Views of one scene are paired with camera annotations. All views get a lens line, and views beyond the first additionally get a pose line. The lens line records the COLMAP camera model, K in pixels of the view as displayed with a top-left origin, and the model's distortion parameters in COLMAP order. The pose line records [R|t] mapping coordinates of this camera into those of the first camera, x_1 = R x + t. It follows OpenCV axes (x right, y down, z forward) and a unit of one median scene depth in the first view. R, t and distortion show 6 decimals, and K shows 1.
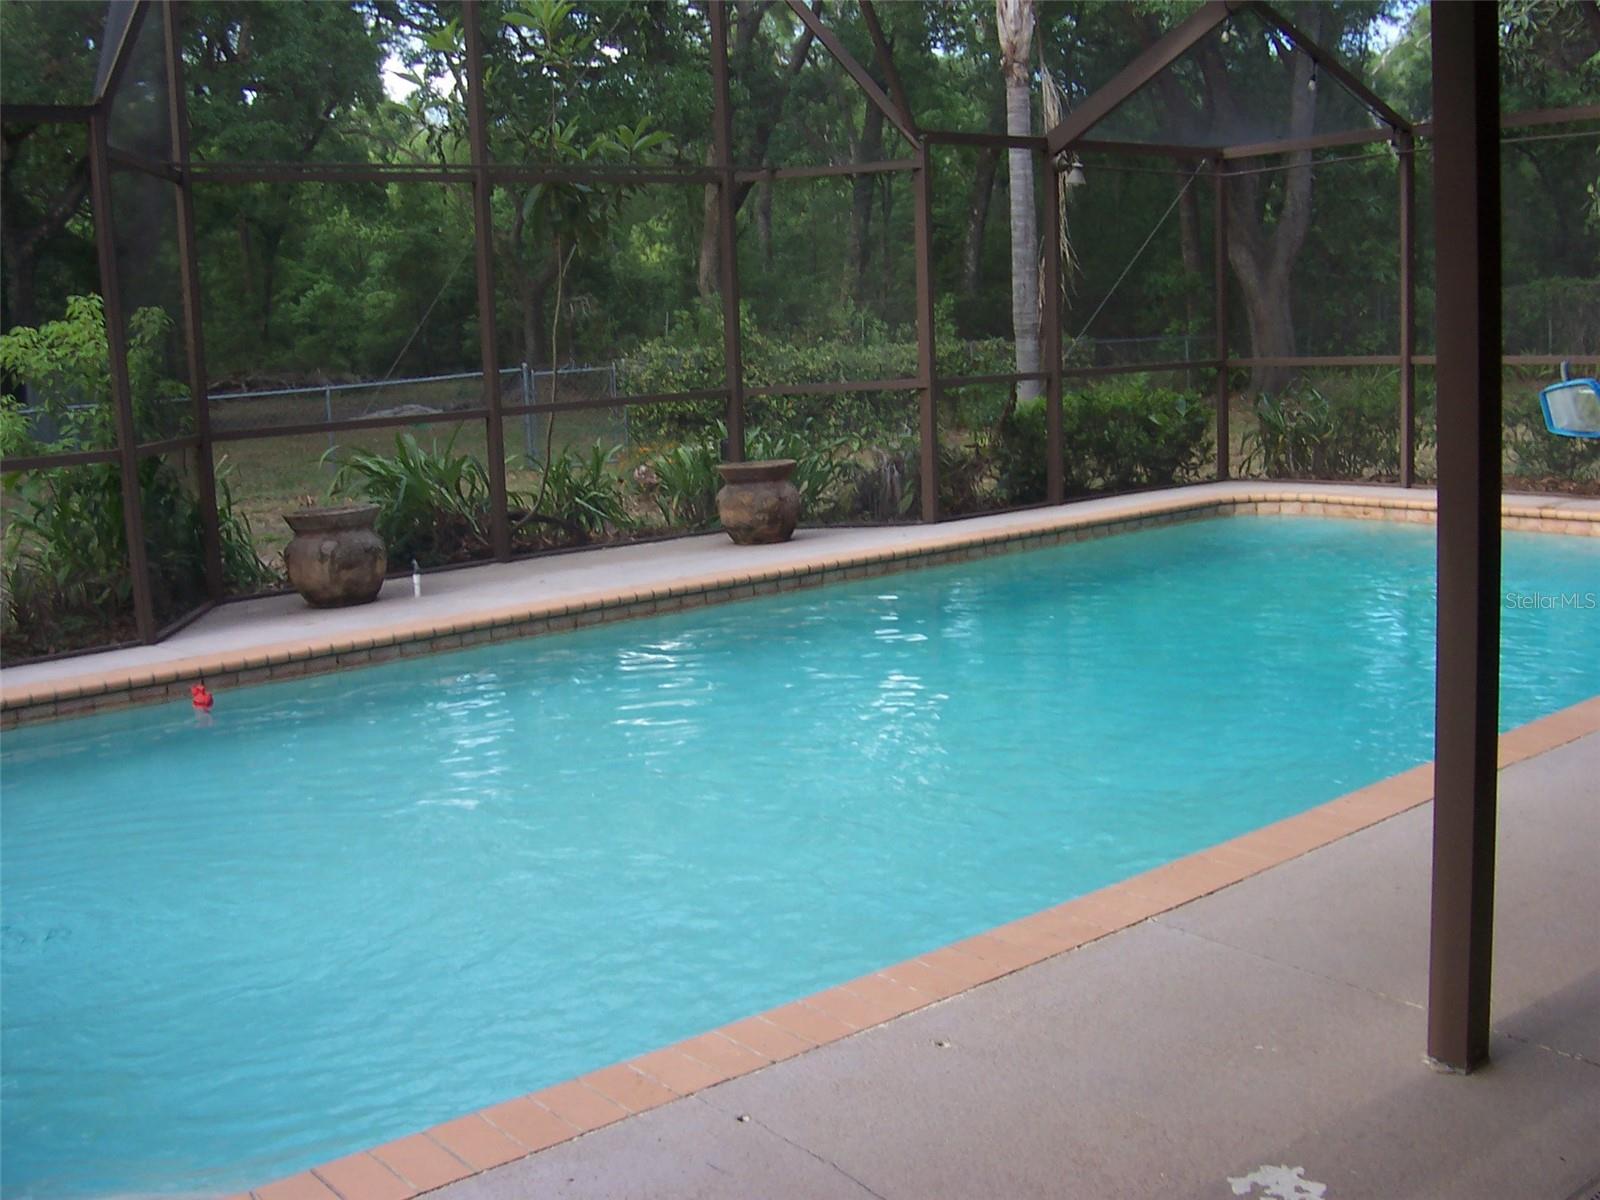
lens RADIAL K [[1761.0, 0, 800.0], [0, 1761.0, 600.0], [0, 0, 1]] dist [-0.162505, 0.009772]
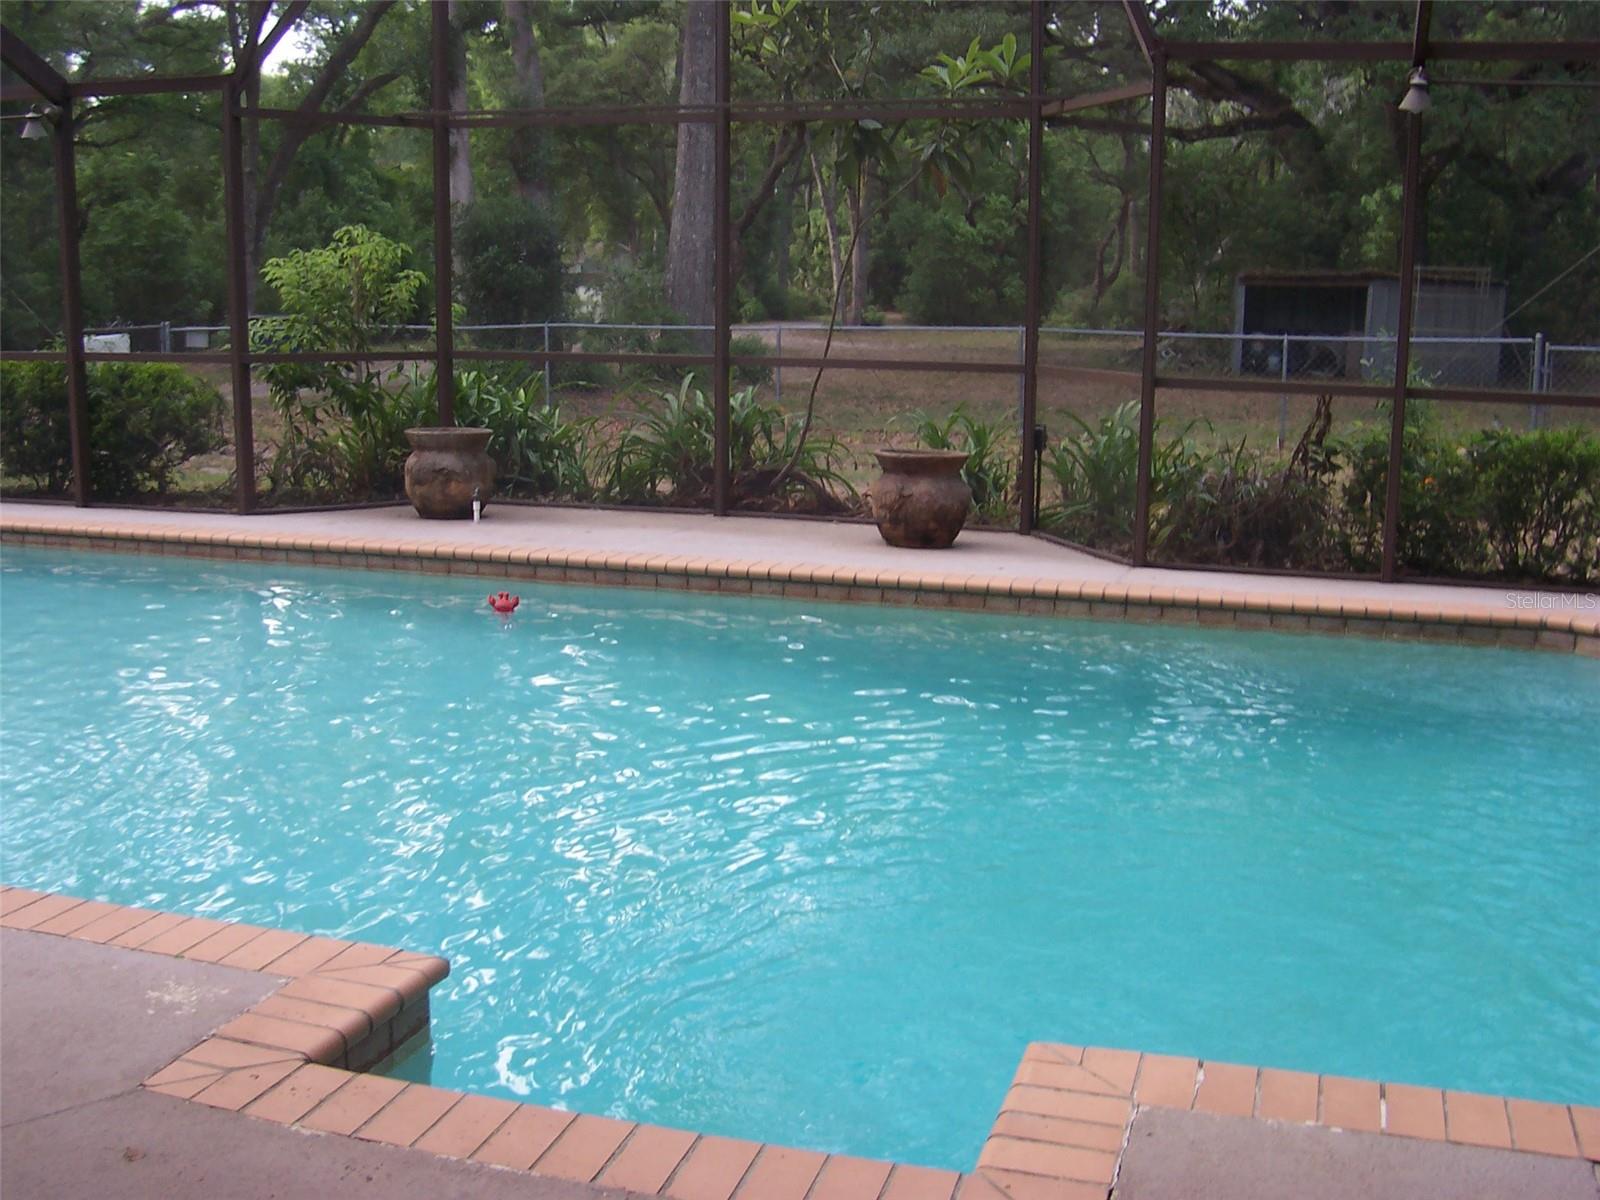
lens RADIAL K [[1761.0, 0, 800.0], [0, 1761.0, 600.0], [0, 0, 1]] dist [-0.162505, 0.009772]
pose [[0.540715, 0.204283, -0.816024, 0.714376], [-0.169792, 0.976603, 0.131974, -0.120991], [0.823892, 0.067194, 0.562750, 0.534344]]
